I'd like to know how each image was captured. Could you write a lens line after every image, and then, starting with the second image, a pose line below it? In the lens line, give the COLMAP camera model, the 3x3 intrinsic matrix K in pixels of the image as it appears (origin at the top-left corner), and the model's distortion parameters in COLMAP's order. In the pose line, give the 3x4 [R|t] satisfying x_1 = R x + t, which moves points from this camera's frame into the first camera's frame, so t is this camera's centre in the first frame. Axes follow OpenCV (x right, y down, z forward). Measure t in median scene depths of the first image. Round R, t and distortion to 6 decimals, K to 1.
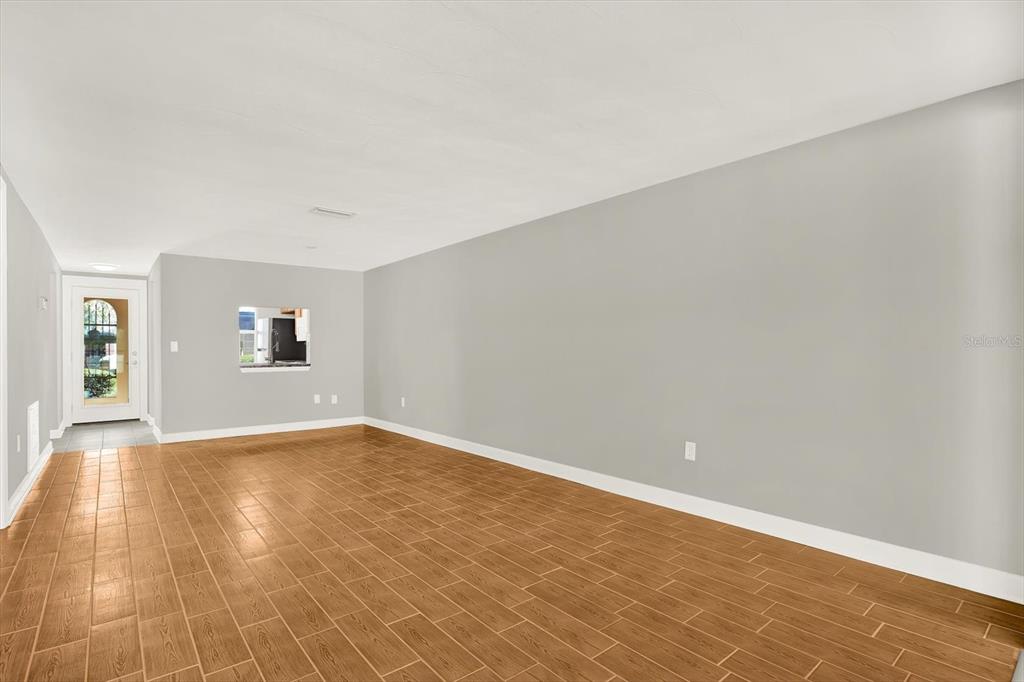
lens RADIAL K [[513.3, 0, 474.1], [0, 513.3, 346.5], [0, 0, 1]] dist [0.005875, 0.000041]
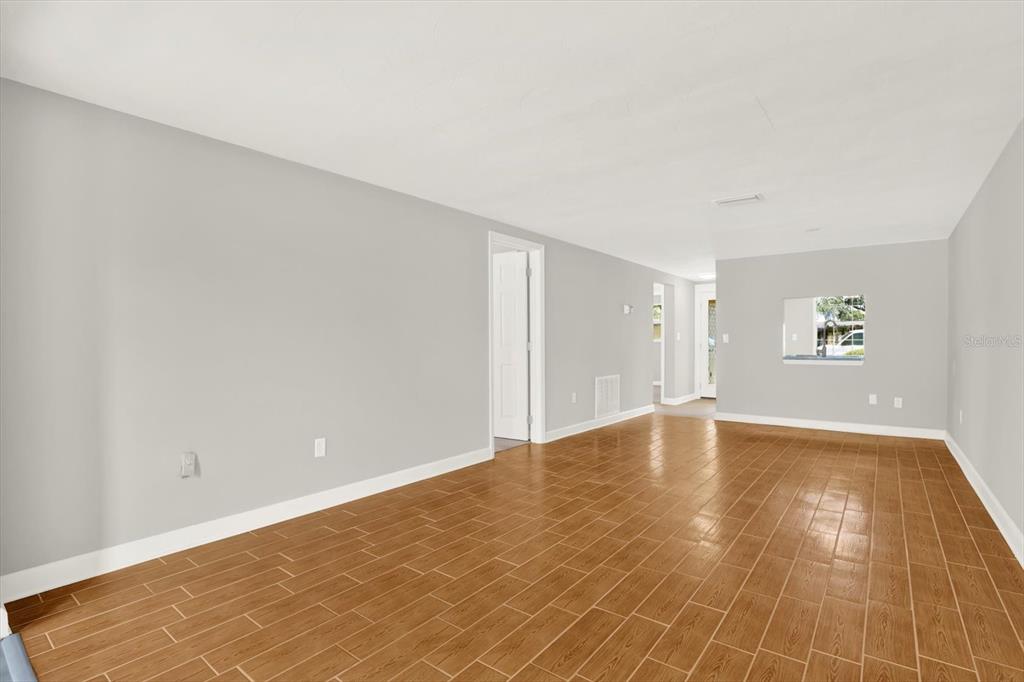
lens RADIAL K [[478.7, 0, 516.8], [0, 478.7, 345.3], [0, 0, 1]] dist [-0.032278, 0.008128]
pose [[0.237025, -0.002444, -0.971501, 0.588176], [0.015183, 0.999884, 0.001188, 0.006217], [0.971385, -0.015032, 0.237034, 0.457976]]
